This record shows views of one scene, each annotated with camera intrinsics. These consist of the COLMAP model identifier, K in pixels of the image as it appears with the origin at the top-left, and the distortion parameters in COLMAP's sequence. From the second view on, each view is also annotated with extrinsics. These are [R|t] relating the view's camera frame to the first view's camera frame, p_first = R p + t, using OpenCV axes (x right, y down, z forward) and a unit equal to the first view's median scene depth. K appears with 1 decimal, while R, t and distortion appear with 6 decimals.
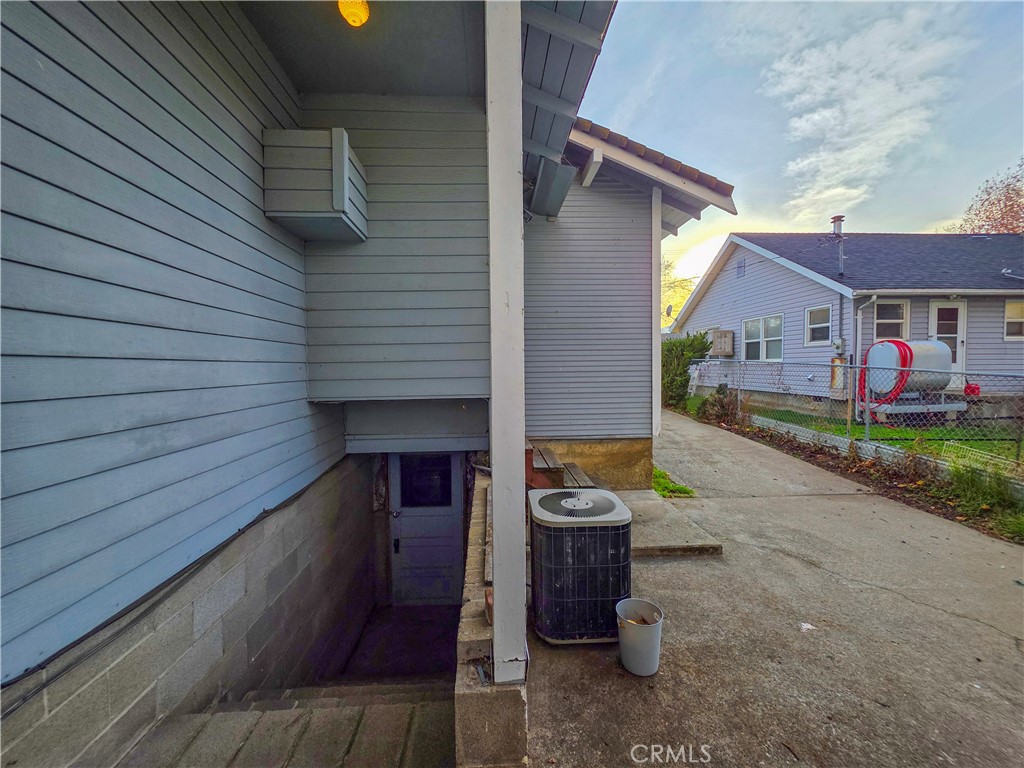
lens RADIAL K [[405.3, 0, 507.3], [0, 405.3, 379.9], [0, 0, 1]] dist [-0.000302, 0.000047]
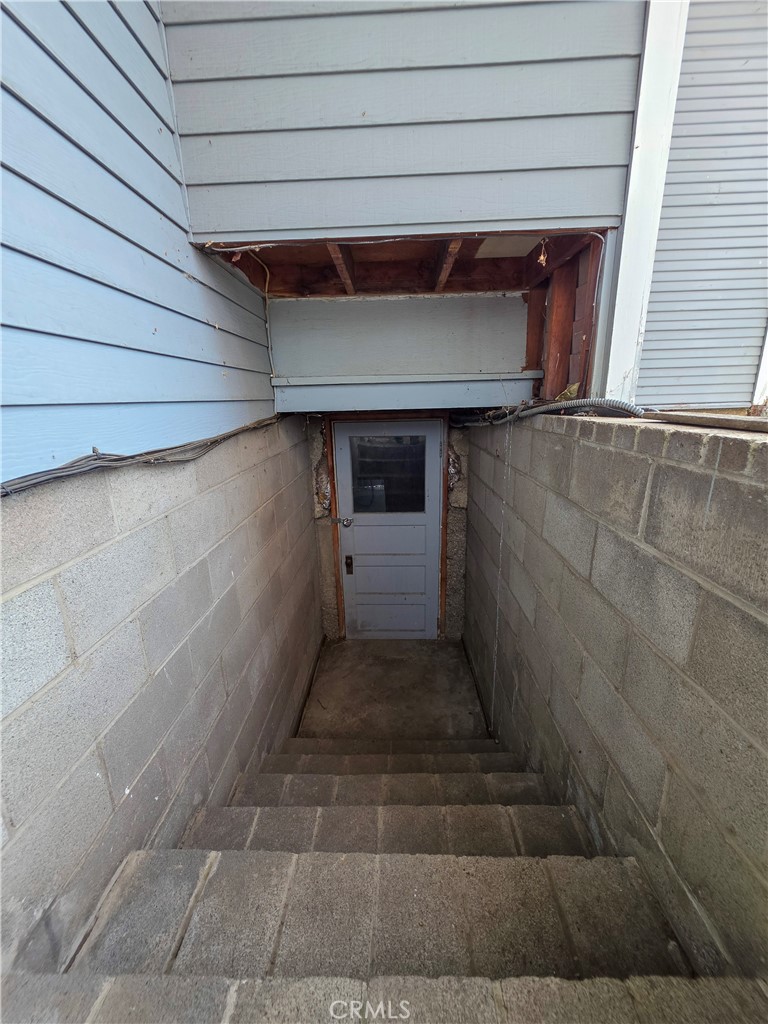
lens RADIAL K [[405.3, 0, 385.2], [0, 405.3, 514.1], [0, 0, 1]] dist [-0.000302, 0.000047]
pose [[0.997273, 0.007181, -0.073449, -0.158177], [0.011115, 0.969287, 0.245682, 0.146204], [0.072958, -0.245828, 0.966564, 0.330306]]
